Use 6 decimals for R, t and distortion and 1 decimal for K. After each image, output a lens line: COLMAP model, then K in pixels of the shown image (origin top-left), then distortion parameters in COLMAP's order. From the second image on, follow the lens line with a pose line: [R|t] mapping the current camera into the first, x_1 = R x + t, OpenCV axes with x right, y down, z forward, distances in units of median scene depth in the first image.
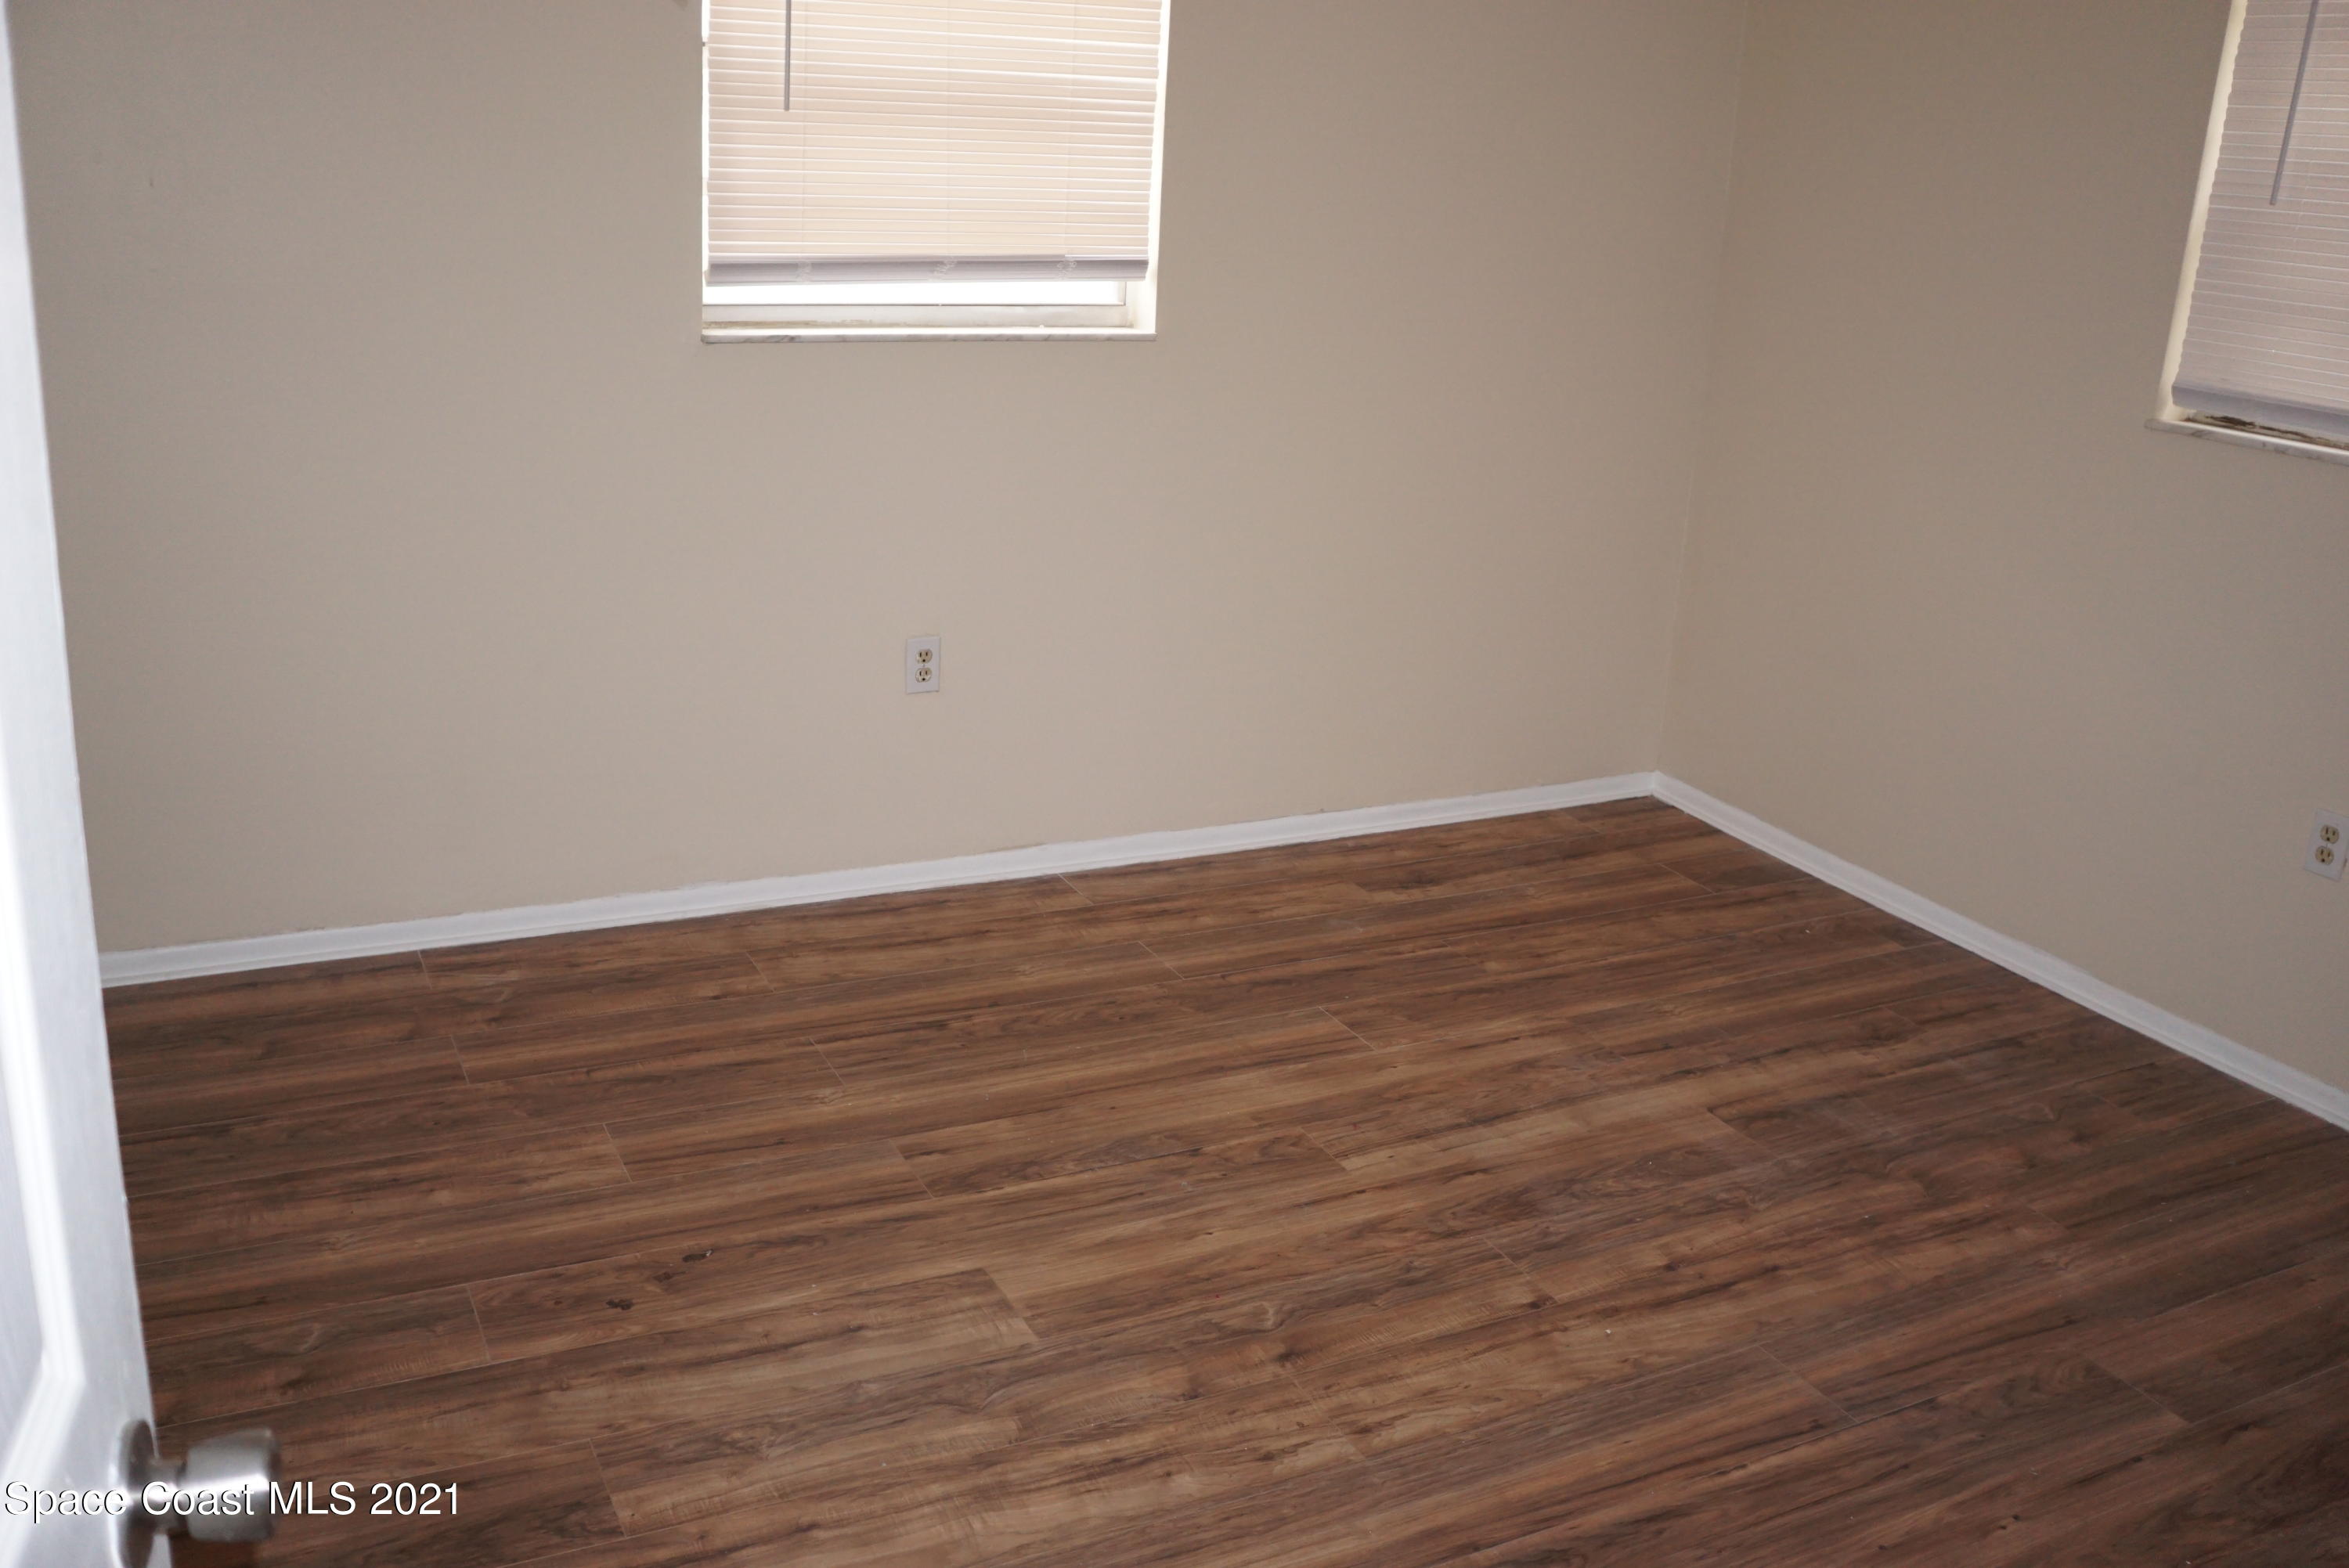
lens RADIAL K [[2040.2, 0, 1171.7], [0, 2040.2, 790.9], [0, 0, 1]] dist [-0.158347, 0.128776]
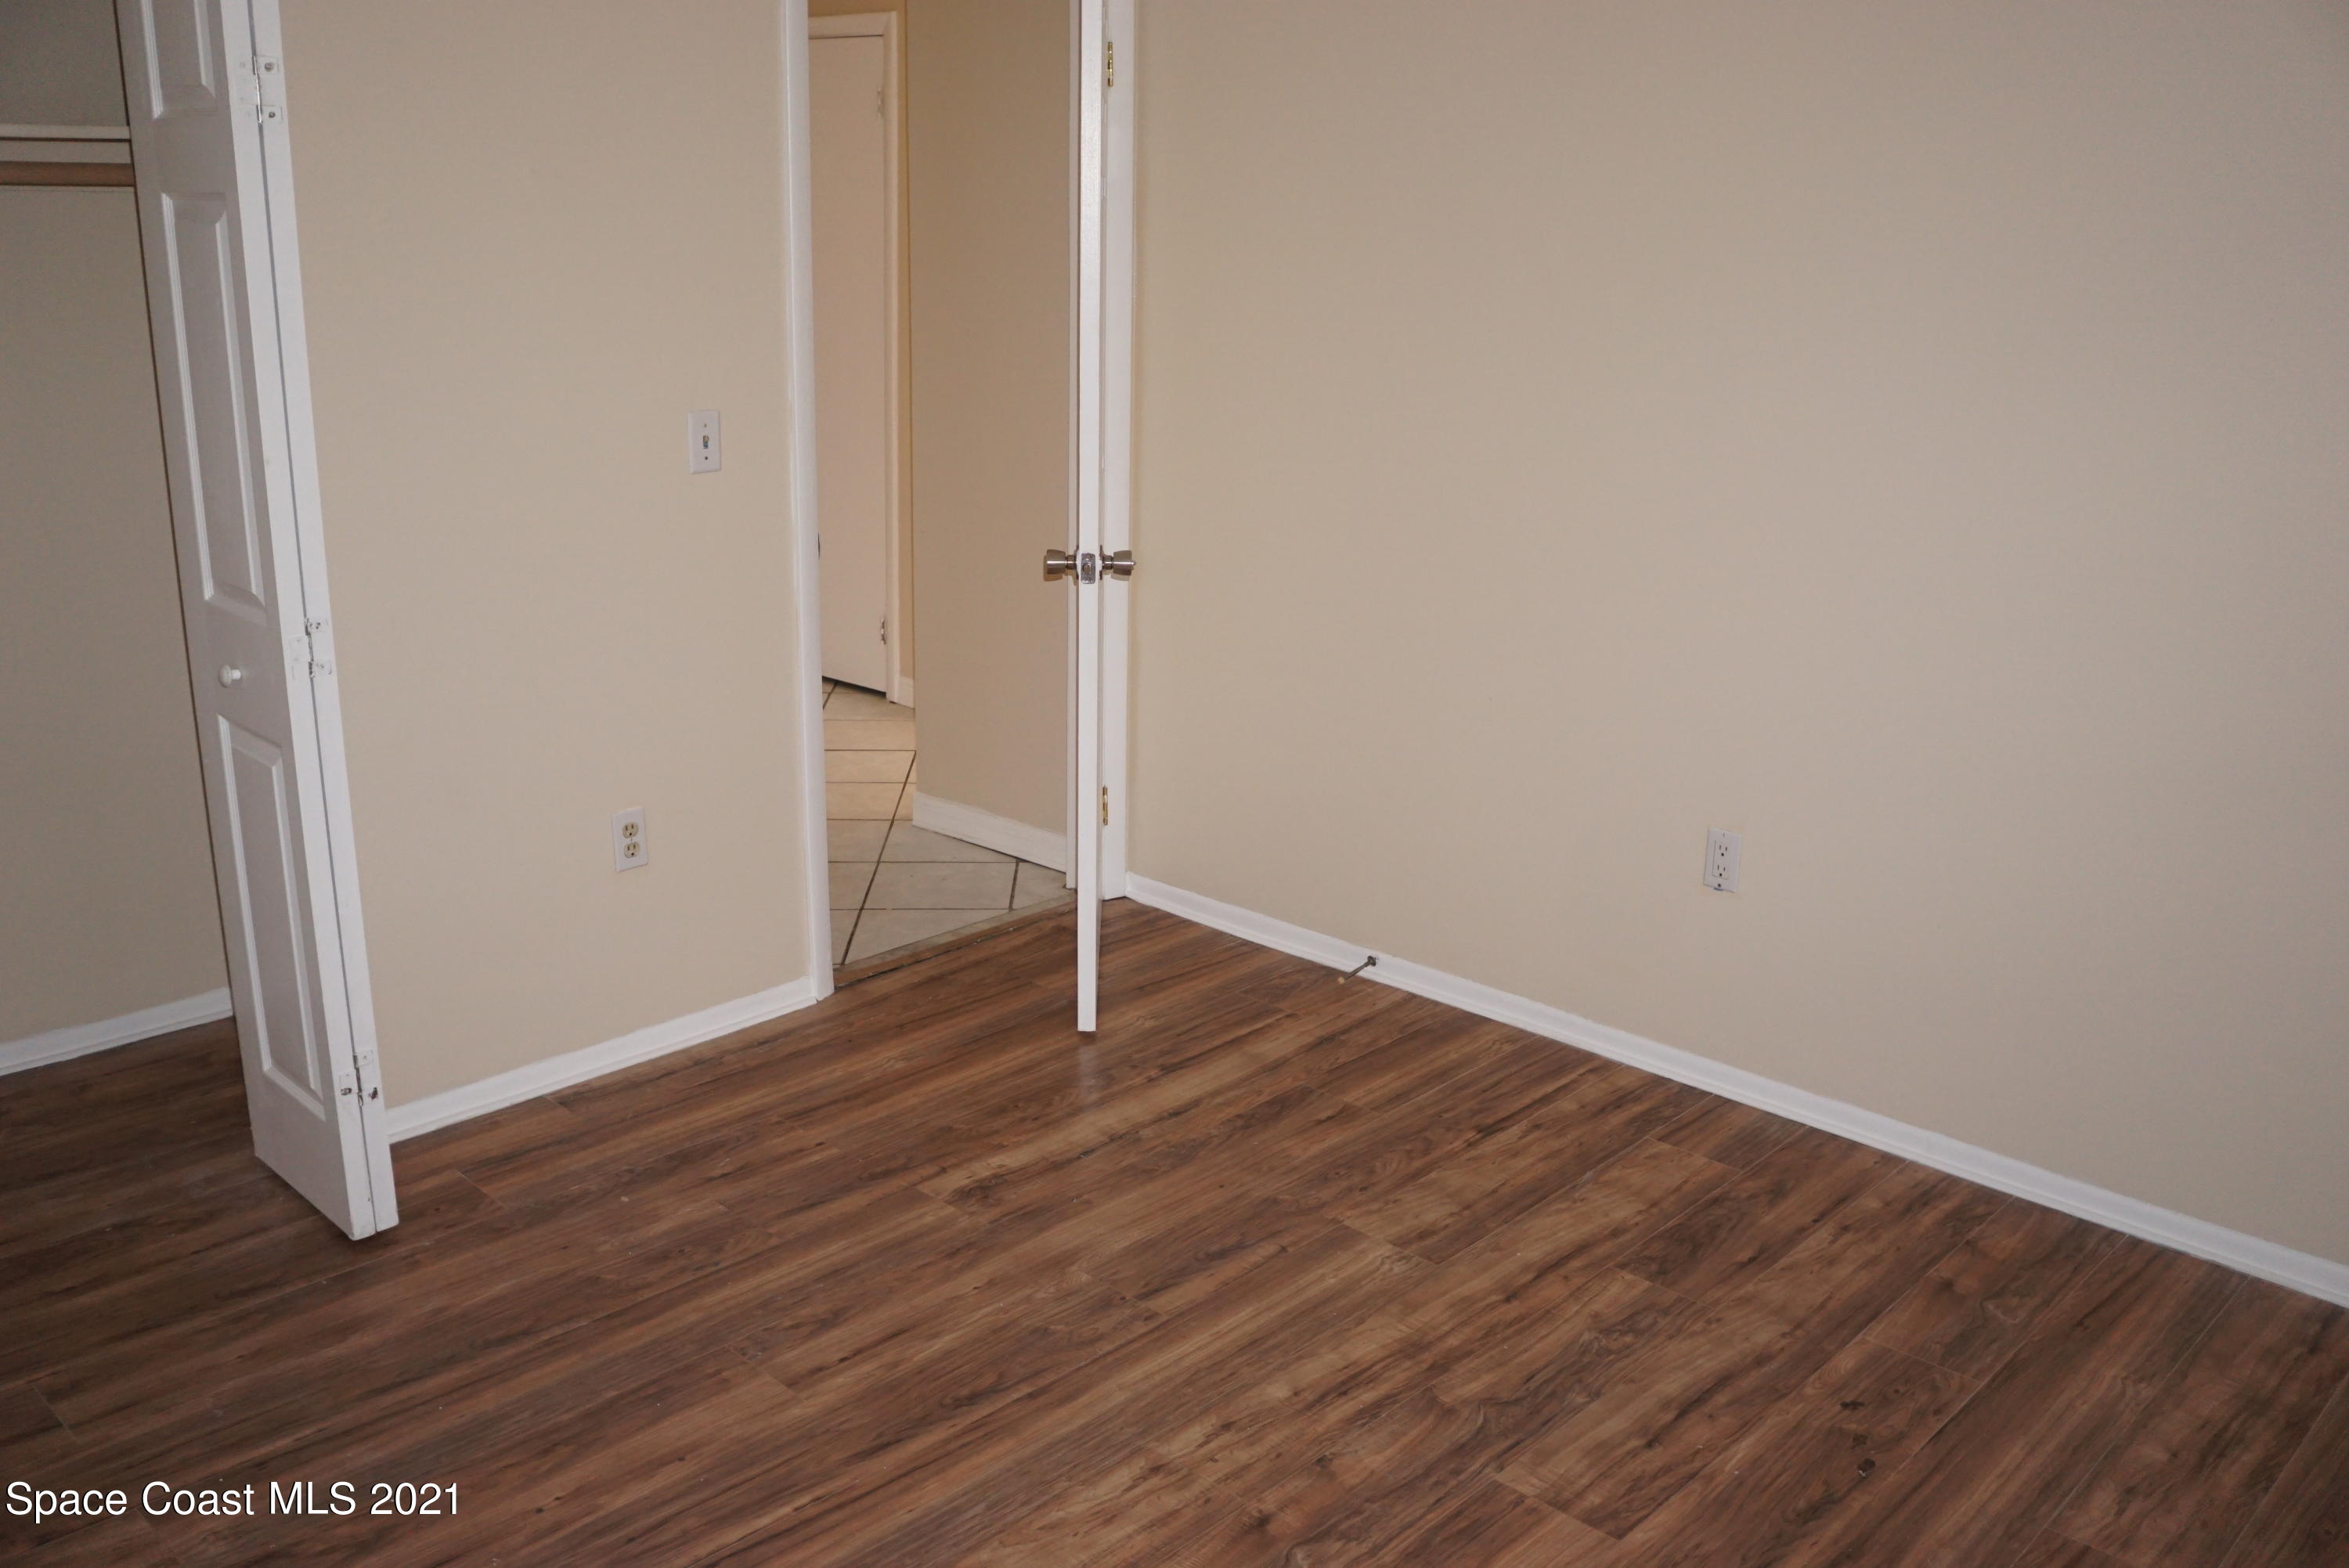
lens RADIAL K [[2040.2, 0, 1168.0], [0, 2040.2, 782.7], [0, 0, 1]] dist [-0.158347, 0.128776]
pose [[-0.940637, 0.024423, -0.338534, 0.415966], [-0.171596, 0.826332, 0.536405, -0.520783], [0.292843, 0.562654, -0.773087, 1.528328]]
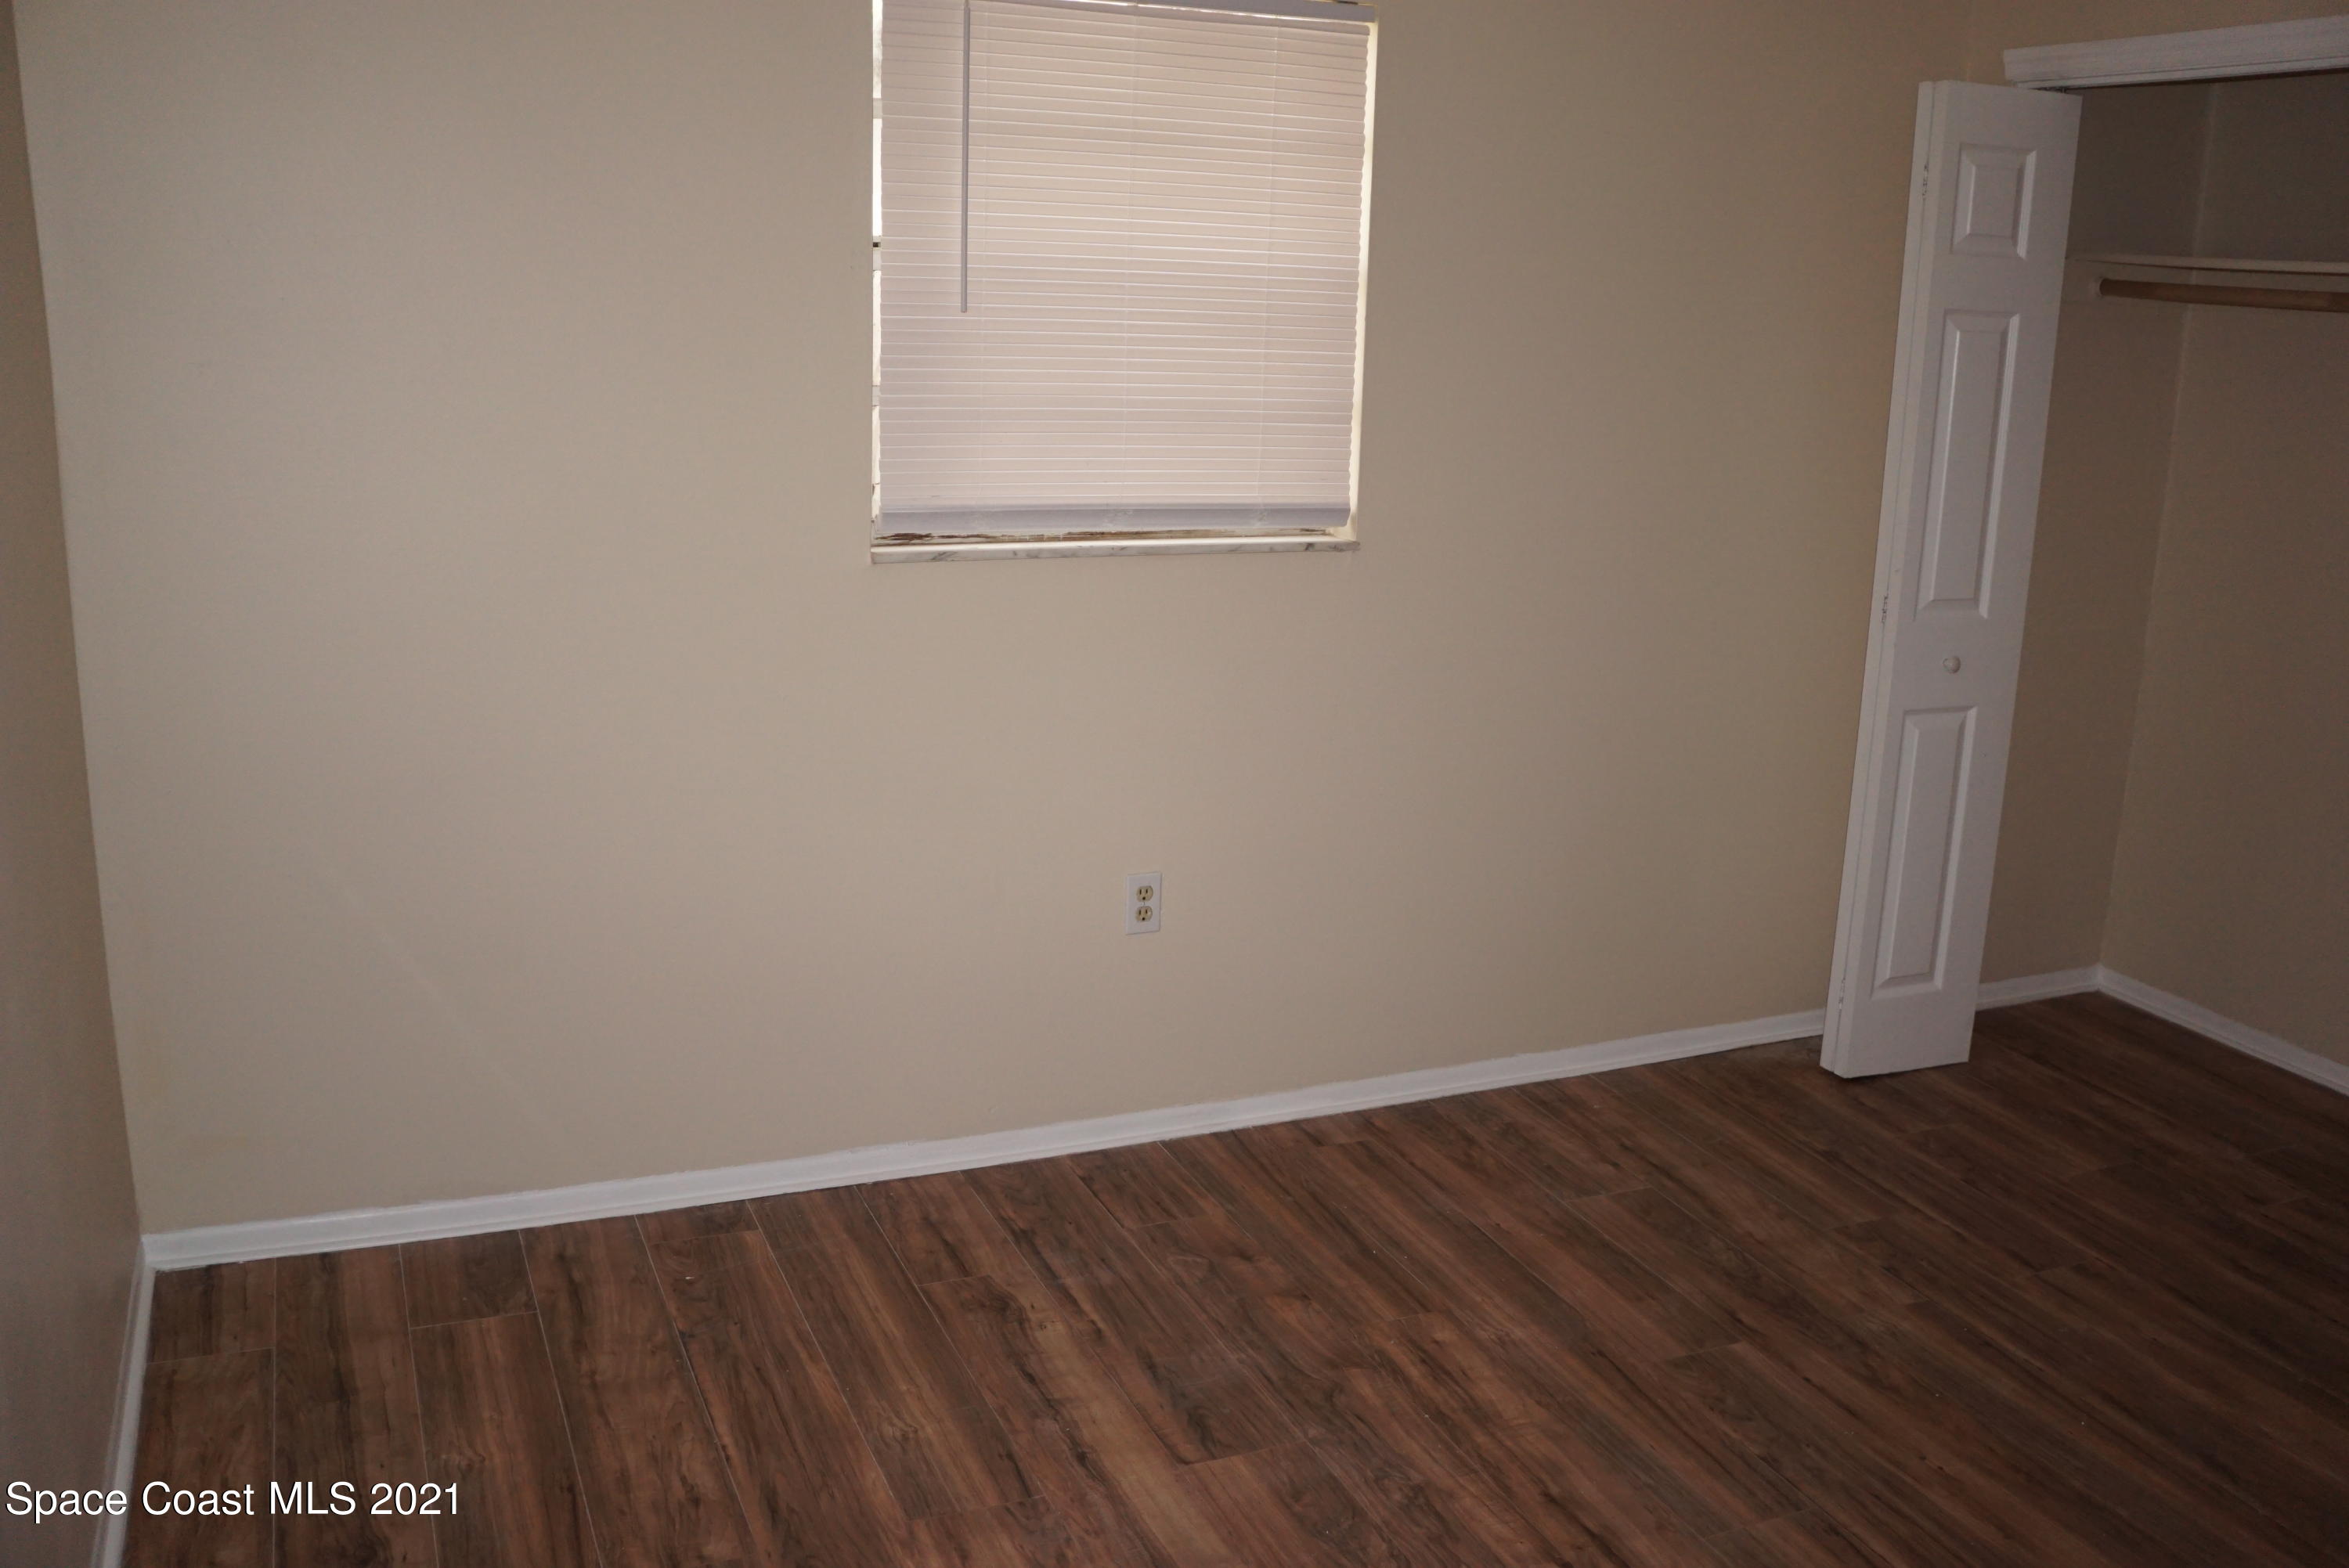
lens RADIAL K [[2040.2, 0, 1175.1], [0, 2040.2, 785.7], [0, 0, 1]] dist [-0.158347, 0.128776]
pose [[0.073845, -0.292311, 0.953468, -0.557860], [0.288621, 0.921427, 0.260134, -0.399188], [-0.954592, 0.255981, 0.152410, 1.029732]]
